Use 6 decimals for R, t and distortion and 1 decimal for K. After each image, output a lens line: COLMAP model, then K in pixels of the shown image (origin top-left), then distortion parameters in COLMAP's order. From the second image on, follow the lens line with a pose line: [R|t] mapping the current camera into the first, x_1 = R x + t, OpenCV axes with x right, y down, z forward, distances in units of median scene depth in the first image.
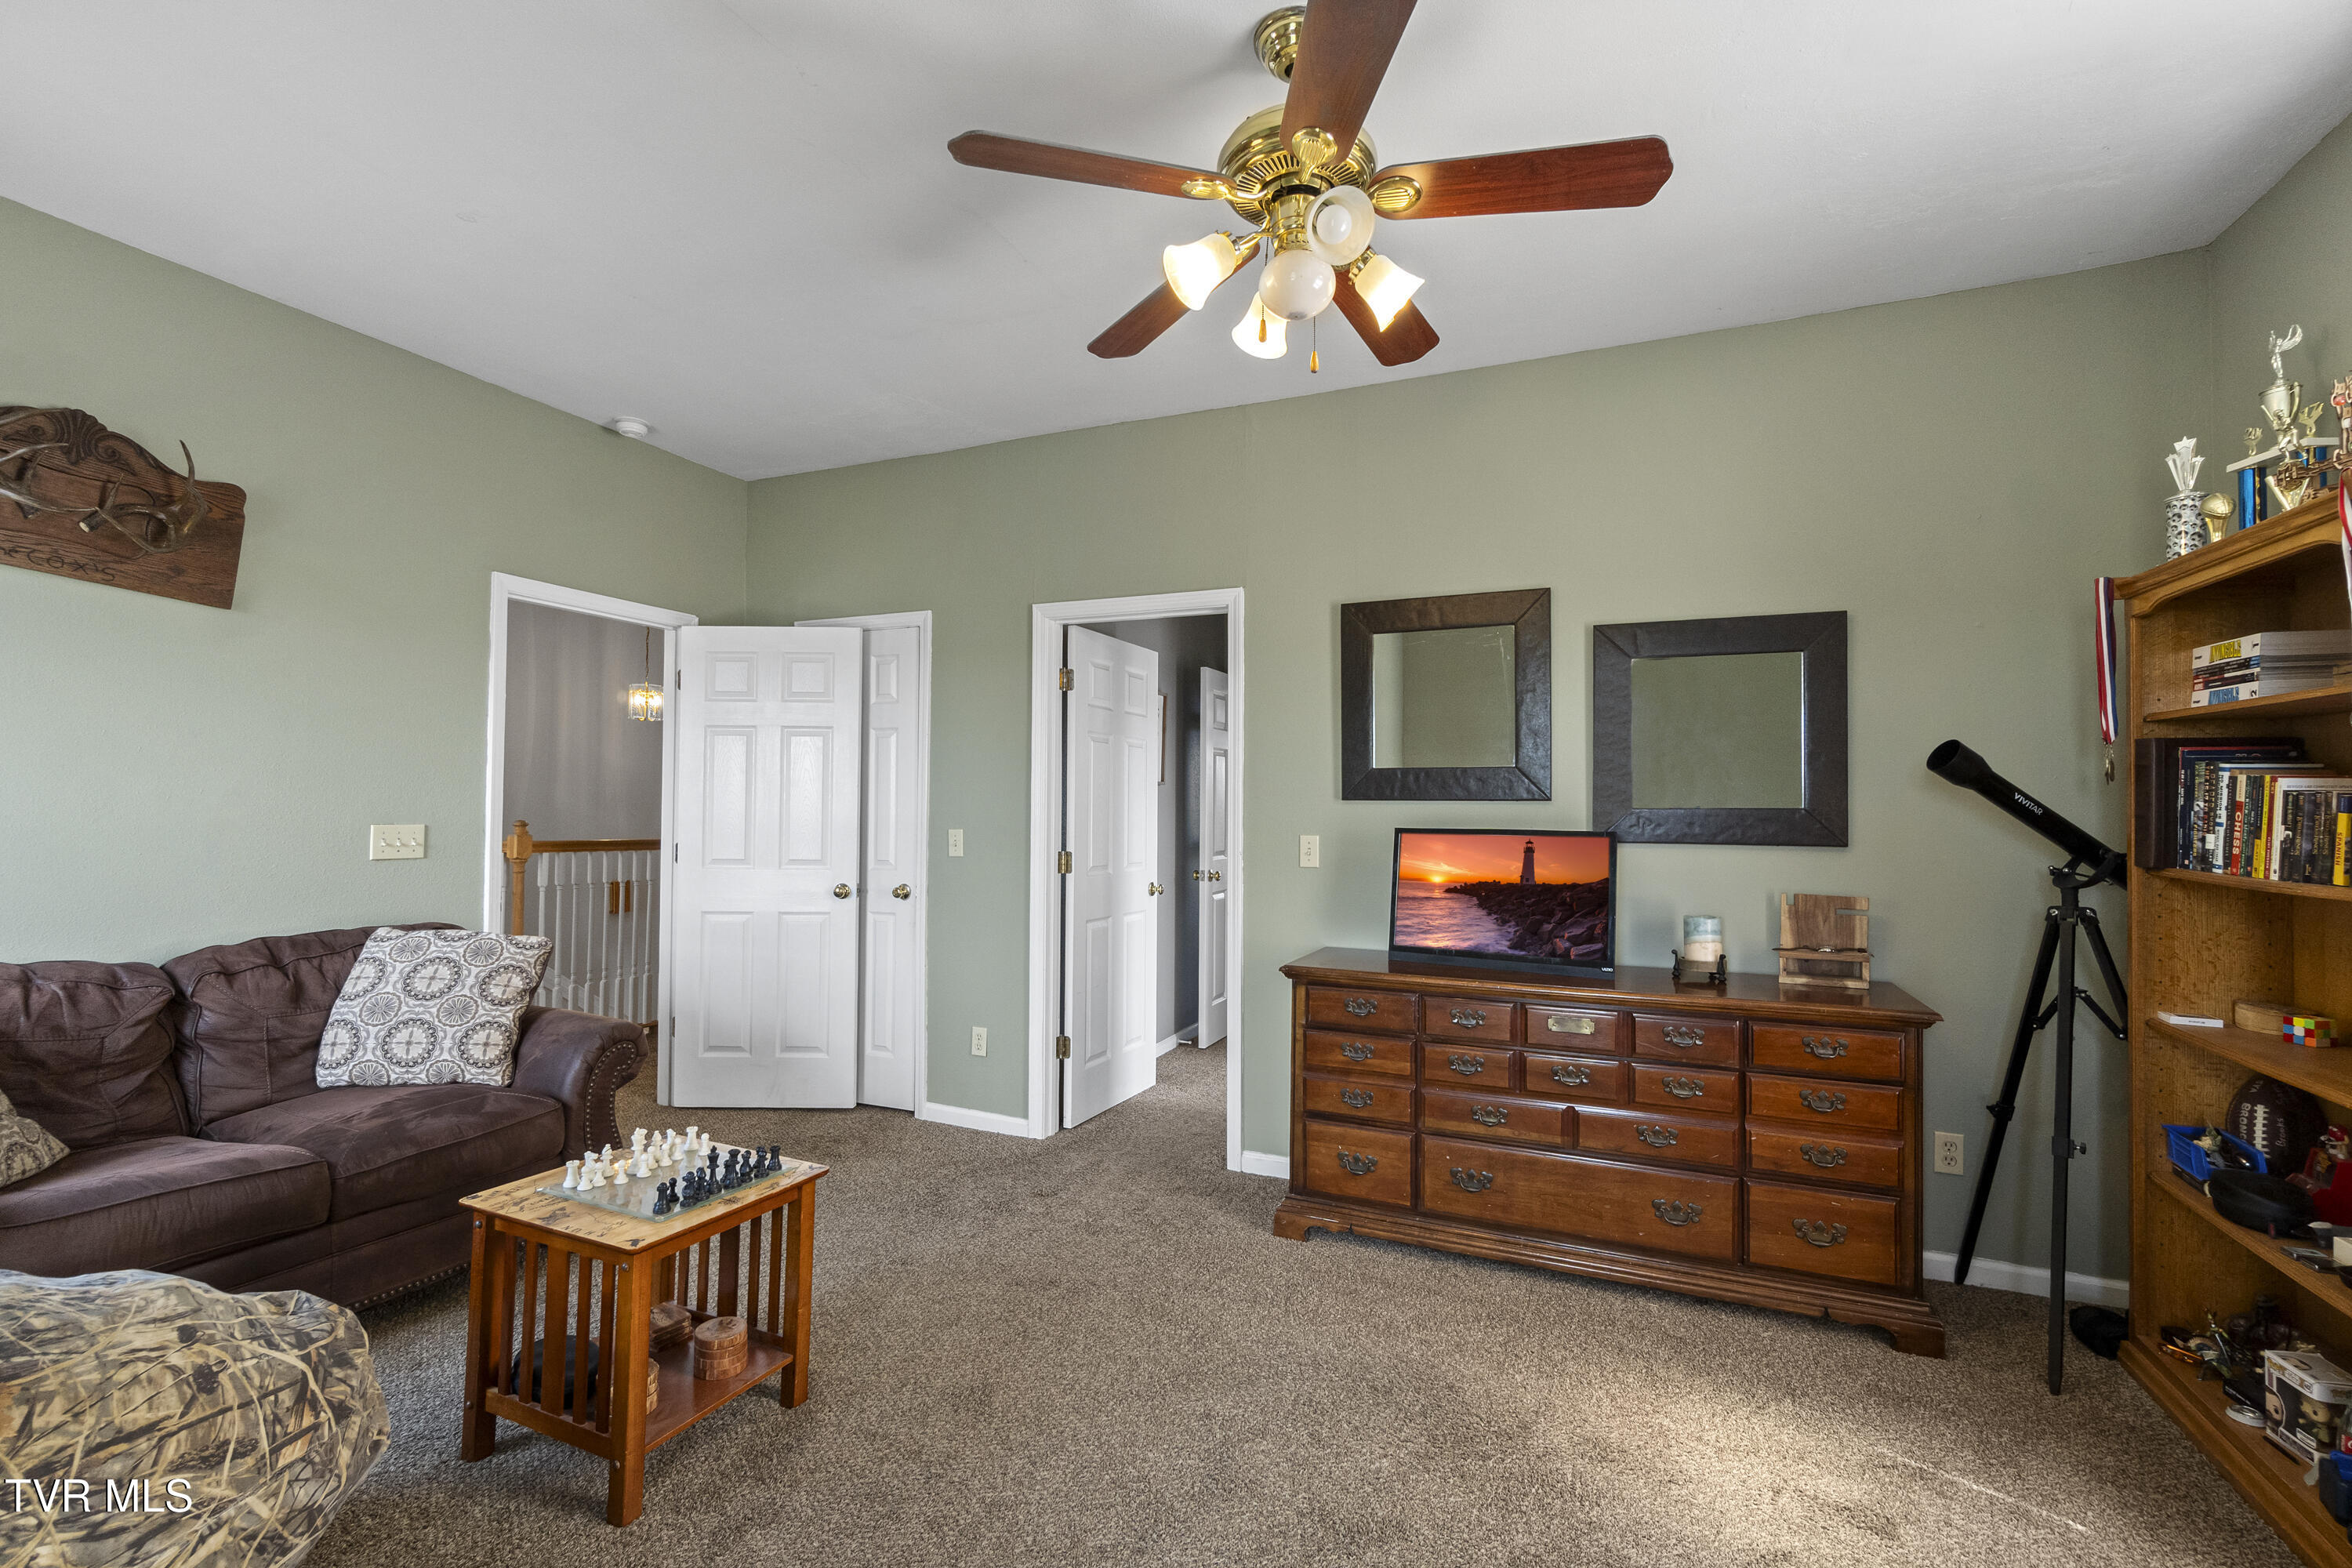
lens RADIAL K [[983.4, 0, 1175.6], [0, 983.4, 803.9], [0, 0, 1]] dist [0.000550, -0.000044]
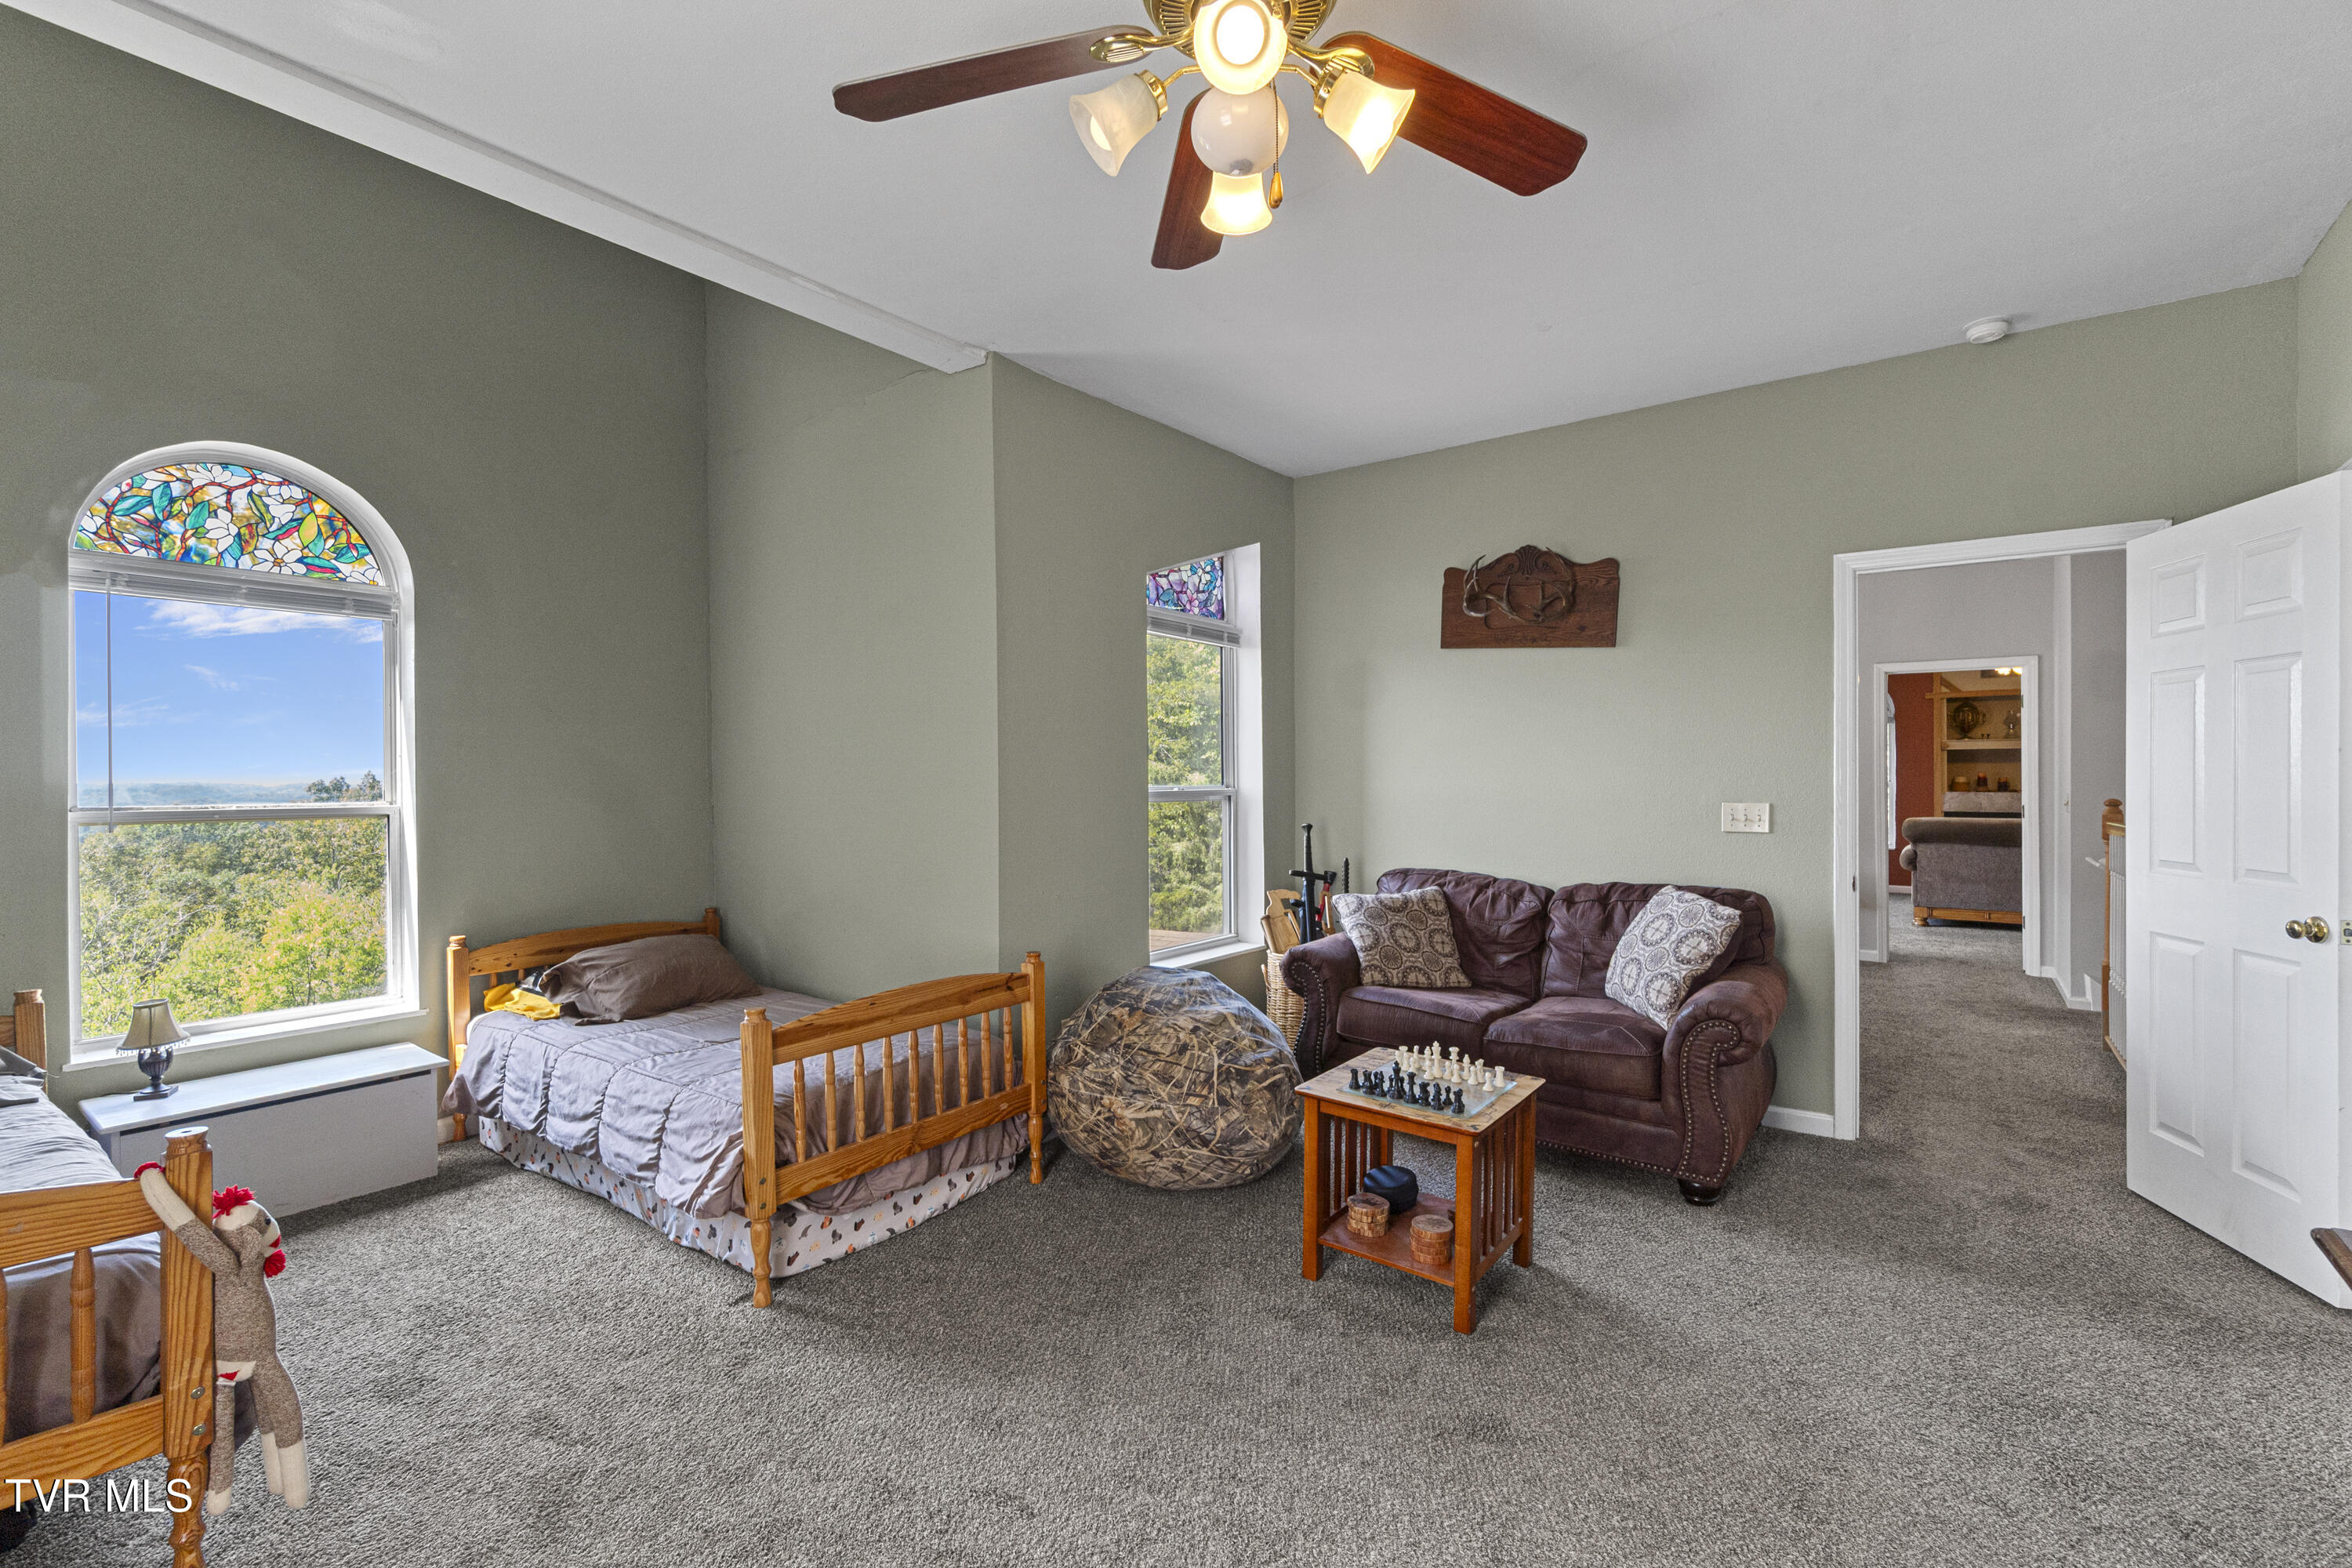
lens RADIAL K [[1034.2, 0, 1191.2], [0, 1034.2, 789.3], [0, 0, 1]] dist [0.001586, 0.000067]
pose [[-0.204461, 0.004392, -0.978865, 0.682388], [0.008112, 0.999963, 0.002792, -0.003249], [0.978841, -0.007370, -0.204489, 0.794393]]
